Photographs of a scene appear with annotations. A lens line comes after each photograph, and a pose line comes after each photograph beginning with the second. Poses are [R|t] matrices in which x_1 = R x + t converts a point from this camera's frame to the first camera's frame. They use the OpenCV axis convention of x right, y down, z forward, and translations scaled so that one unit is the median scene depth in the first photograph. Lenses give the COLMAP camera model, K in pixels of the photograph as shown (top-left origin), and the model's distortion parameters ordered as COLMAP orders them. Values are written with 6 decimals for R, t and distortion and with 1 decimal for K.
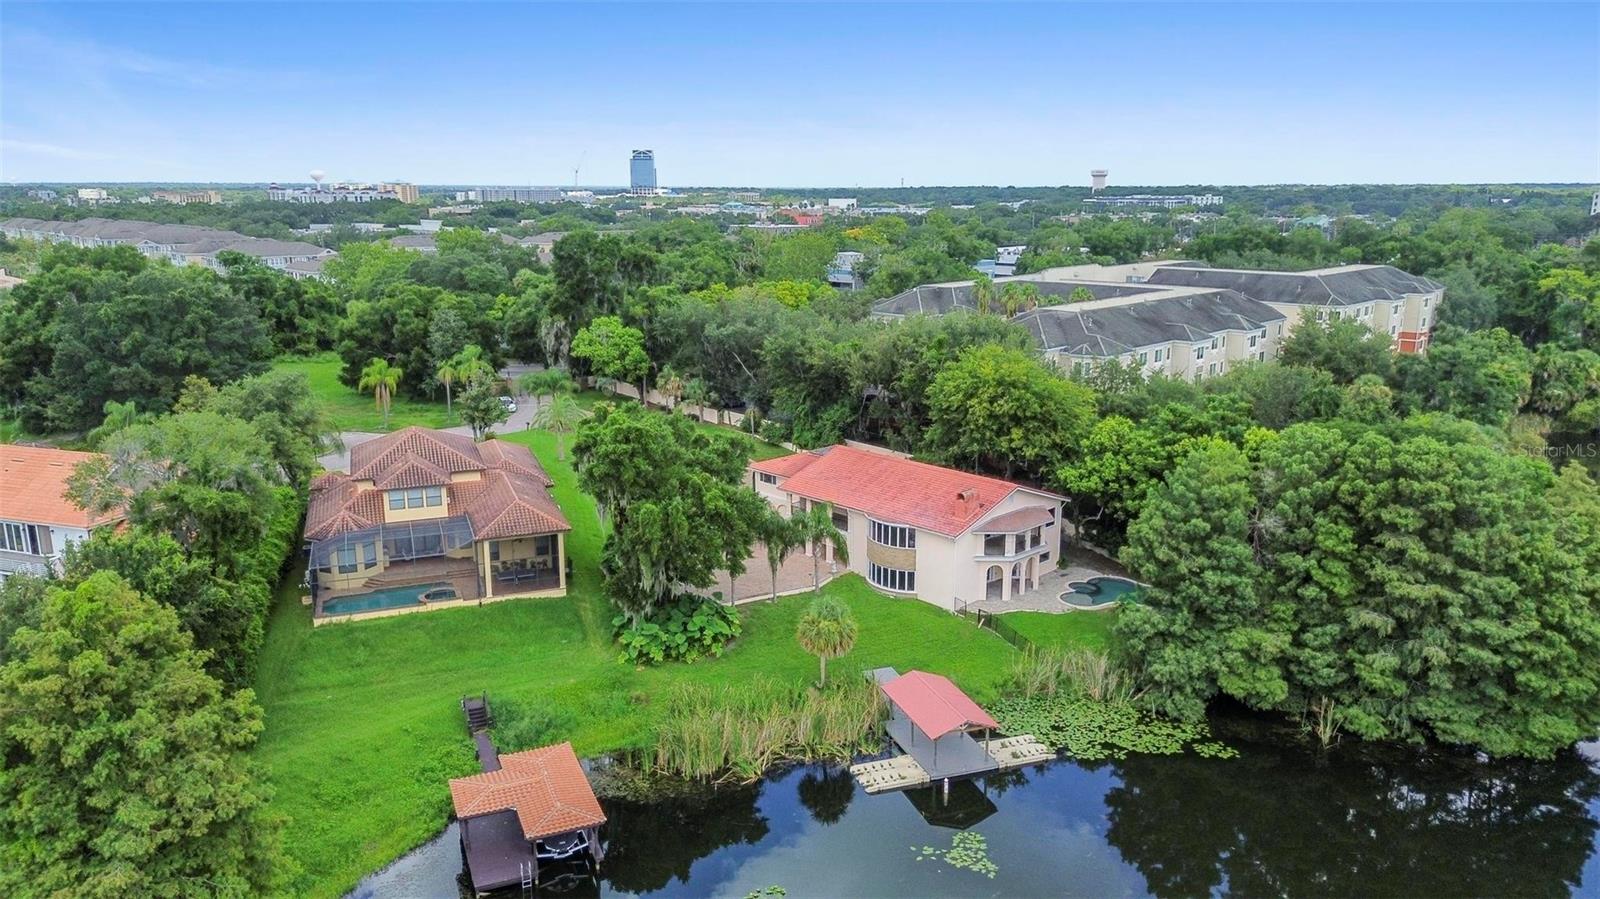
lens RADIAL K [[1149.7, 0, 800.0], [0, 1149.7, 449.5], [0, 0, 1]] dist [0.068442, -0.099494]
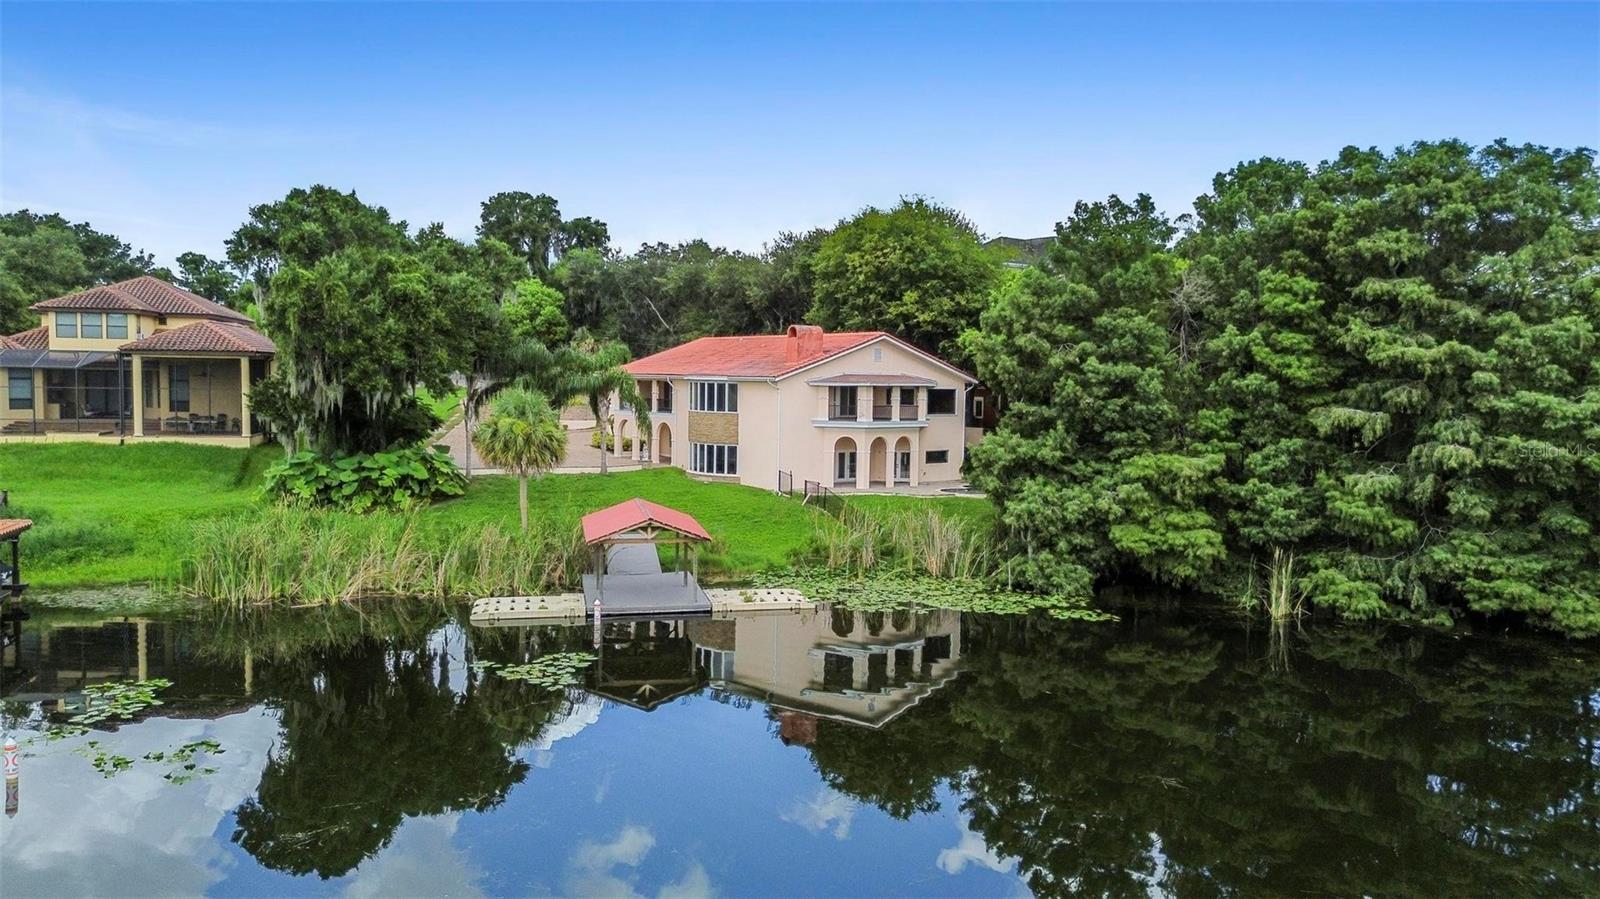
lens RADIAL K [[1149.7, 0, 800.0], [0, 1149.7, 449.5], [0, 0, 1]] dist [0.068442, -0.099494]
pose [[0.992418, 0.023754, -0.120589, 0.271364], [-0.043049, 0.986174, -0.160025, 0.266405], [0.115121, 0.164003, 0.979719, 0.361589]]
